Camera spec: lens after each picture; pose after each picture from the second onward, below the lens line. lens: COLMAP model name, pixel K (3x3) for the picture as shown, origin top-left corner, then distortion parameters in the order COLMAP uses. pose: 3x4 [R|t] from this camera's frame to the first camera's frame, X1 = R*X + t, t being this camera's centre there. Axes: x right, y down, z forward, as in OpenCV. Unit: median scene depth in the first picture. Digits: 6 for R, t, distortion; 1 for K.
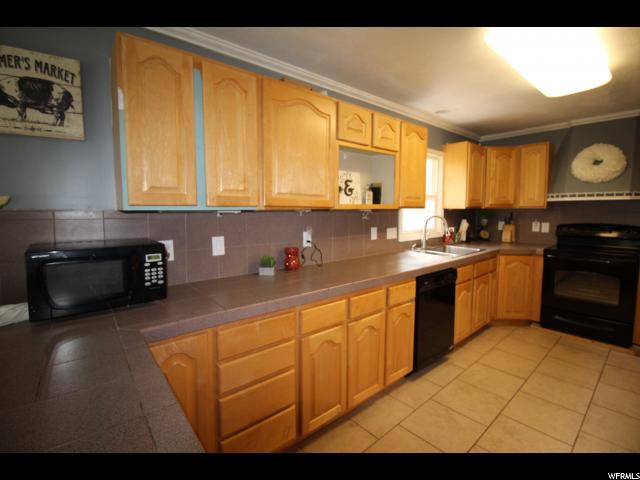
lens RADIAL K [[295.6, 0, 319.7], [0, 295.6, 237.0], [0, 0, 1]] dist [-0.004749, -0.000496]
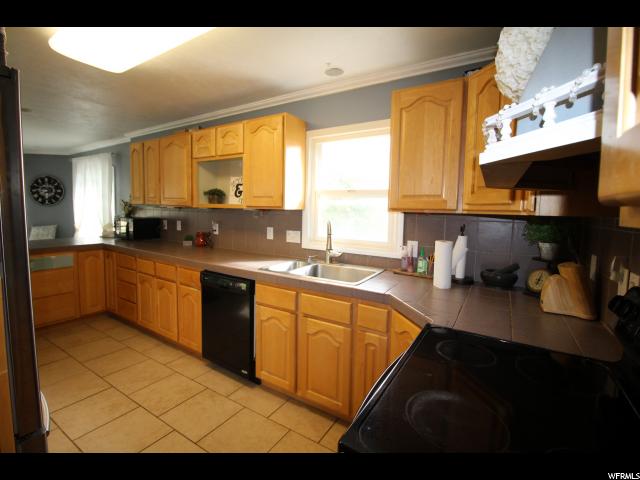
lens RADIAL K [[295.6, 0, 320.5], [0, 295.6, 234.8], [0, 0, 1]] dist [-0.004749, -0.000496]
pose [[0.307353, 0.096113, -0.946729, 1.110504], [-0.108877, 0.991905, 0.065352, -0.084766], [0.945346, 0.082991, 0.315330, 0.785463]]
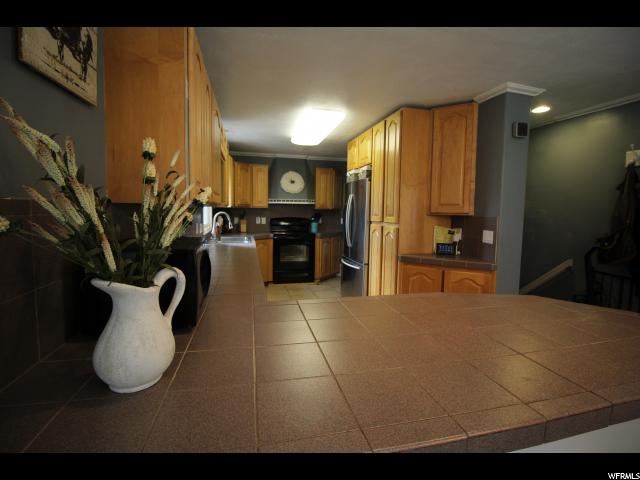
lens RADIAL K [[295.6, 0, 320.2], [0, 295.6, 239.1], [0, 0, 1]] dist [-0.004749, -0.000496]
pose [[0.445419, -0.076835, 0.892019, -0.785001], [0.066934, 0.996380, 0.052401, 0.002959], [-0.892817, 0.036366, 0.448950, 0.112339]]
